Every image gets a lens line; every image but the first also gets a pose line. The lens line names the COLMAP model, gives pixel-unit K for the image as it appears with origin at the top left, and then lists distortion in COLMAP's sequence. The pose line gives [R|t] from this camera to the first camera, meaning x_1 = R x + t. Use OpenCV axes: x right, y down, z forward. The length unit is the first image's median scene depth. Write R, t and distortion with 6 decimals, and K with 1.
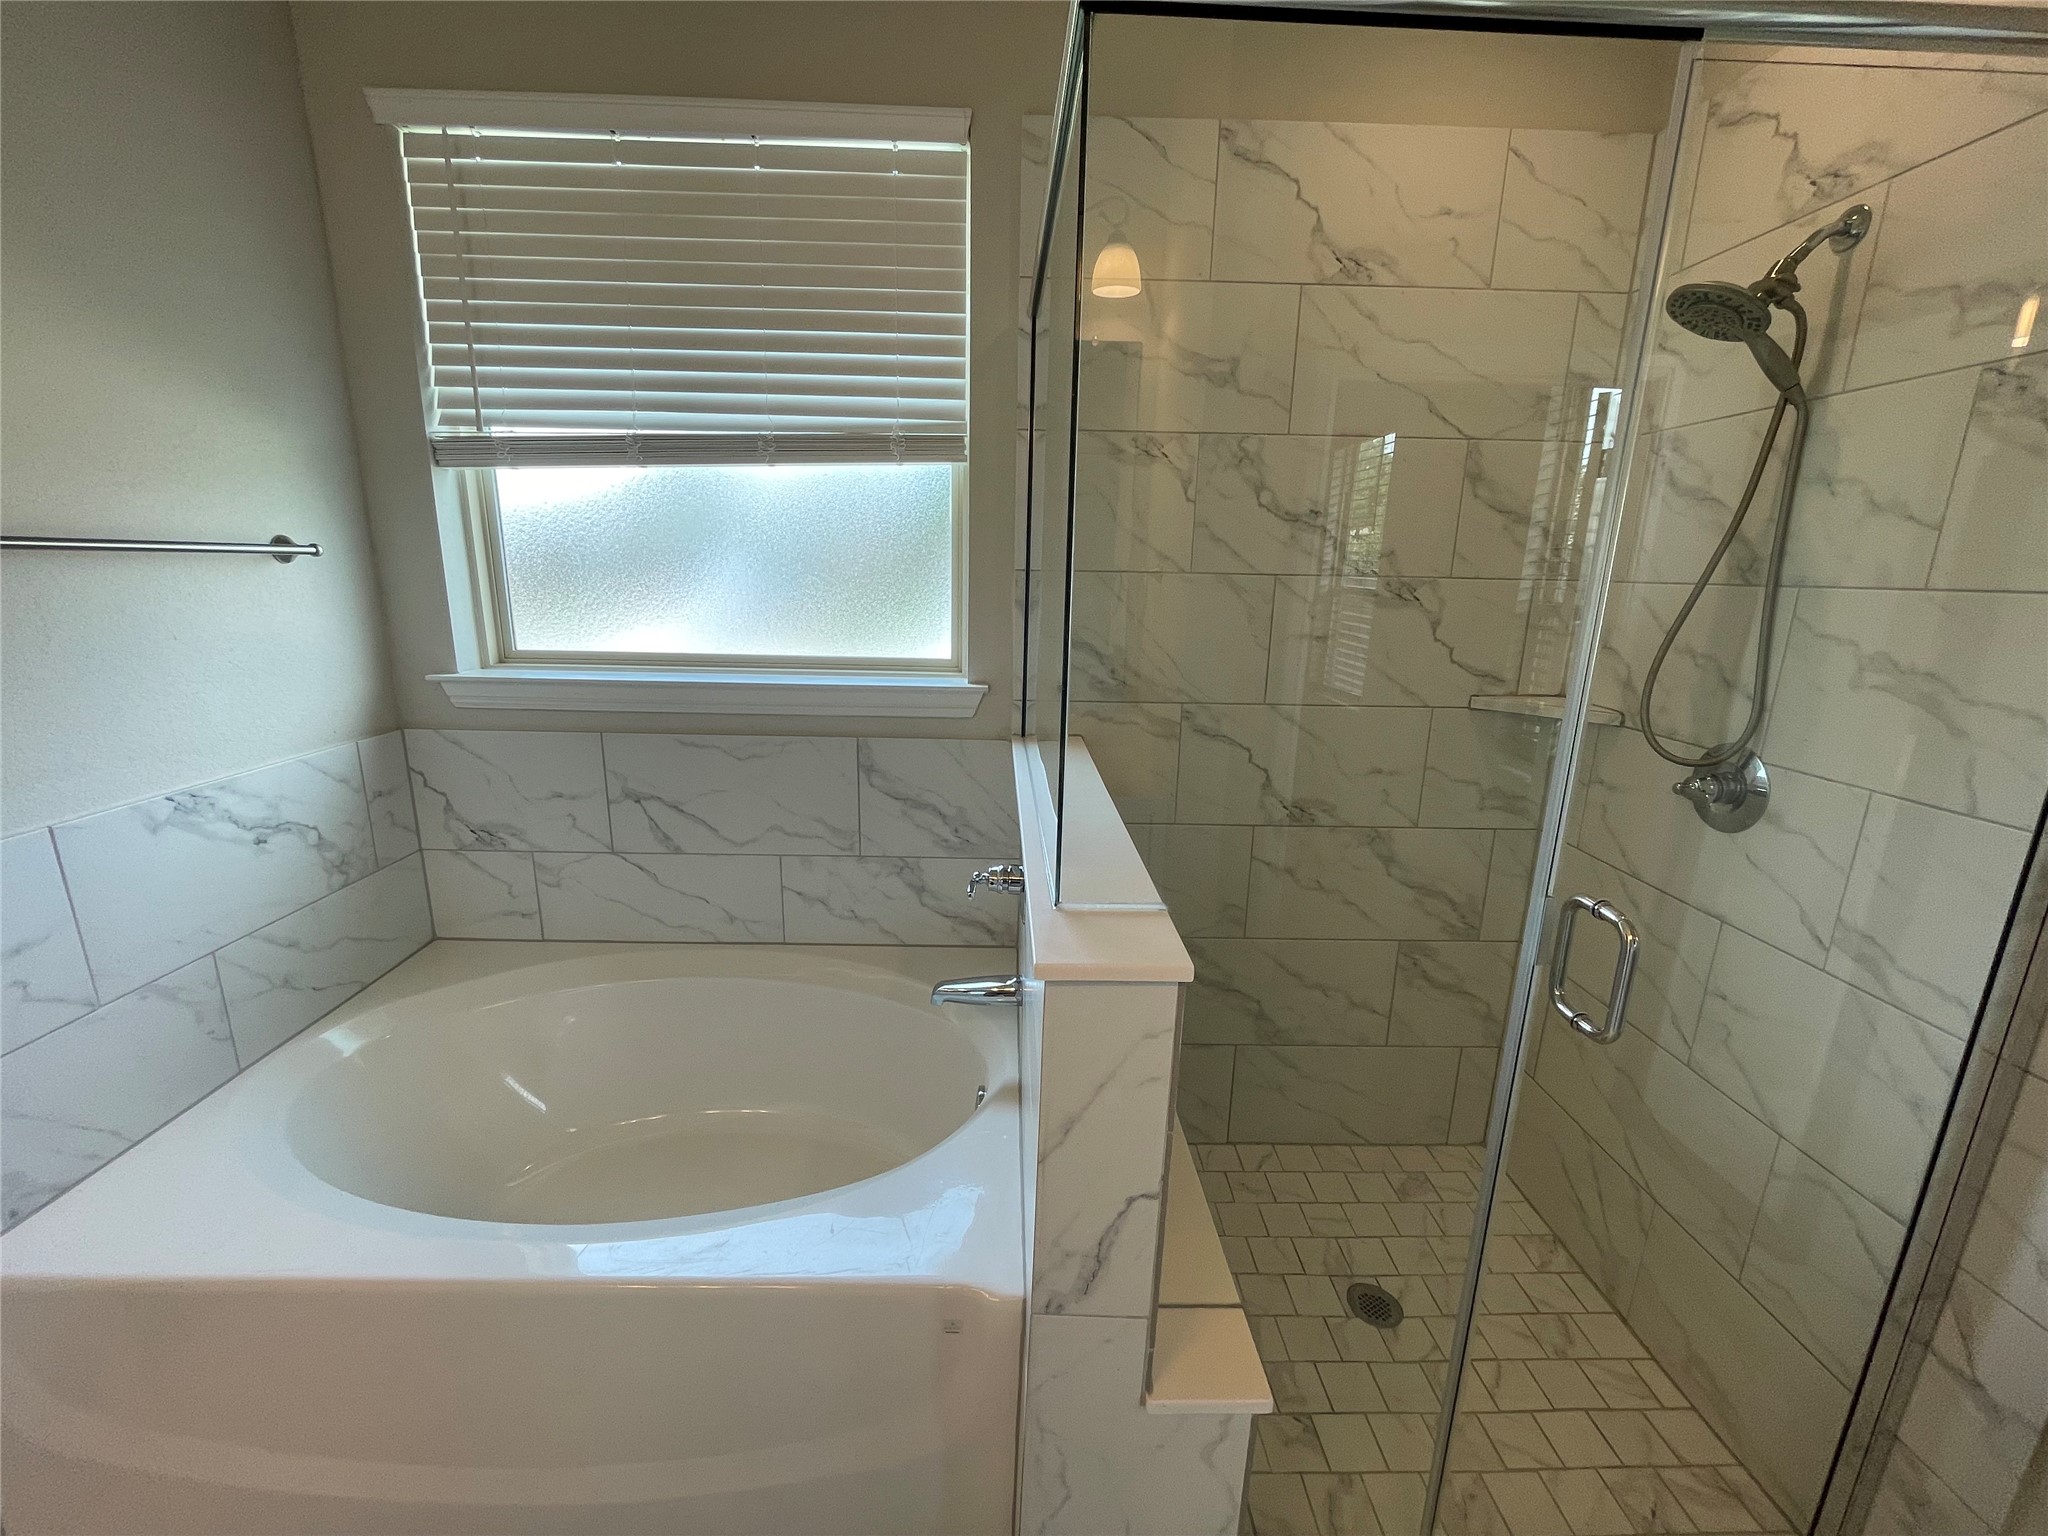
lens RADIAL K [[828.4, 0, 1027.3], [0, 828.4, 766.1], [0, 0, 1]] dist [-0.002226, 0.000109]
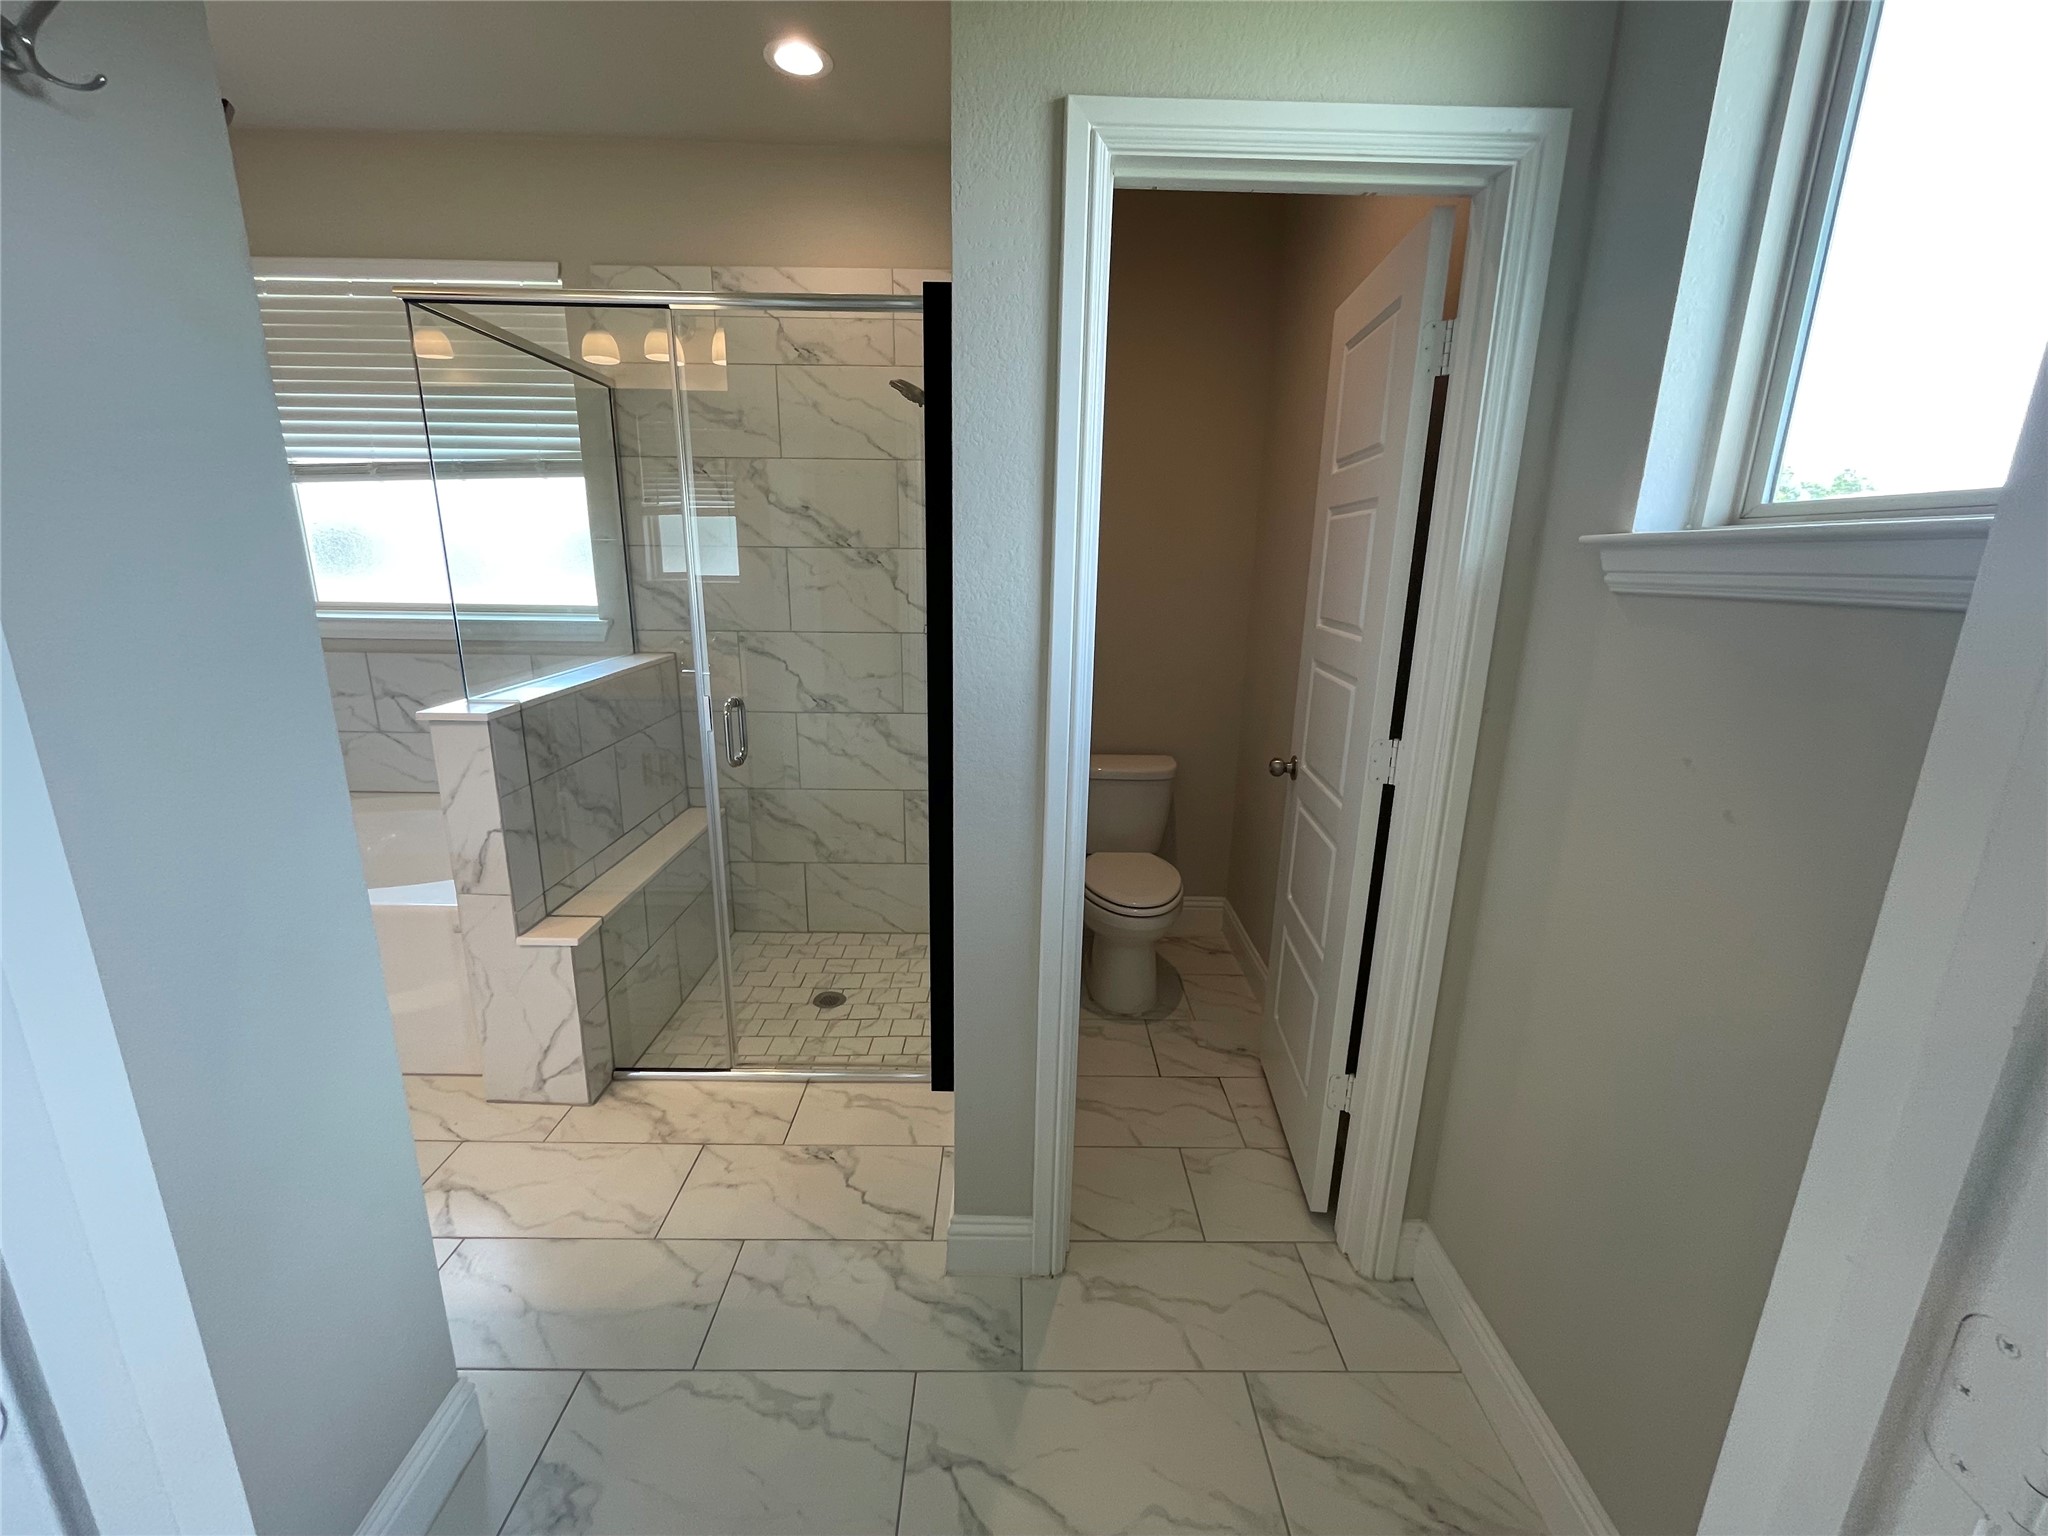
lens RADIAL K [[828.4, 0, 1027.3], [0, 828.4, 766.1], [0, 0, 1]] dist [-0.002226, 0.000109]
pose [[0.999926, -0.004848, -0.011164, 0.772632], [0.005006, 0.999888, 0.014137, 0.162939], [0.011094, -0.014191, 0.999838, -0.566399]]
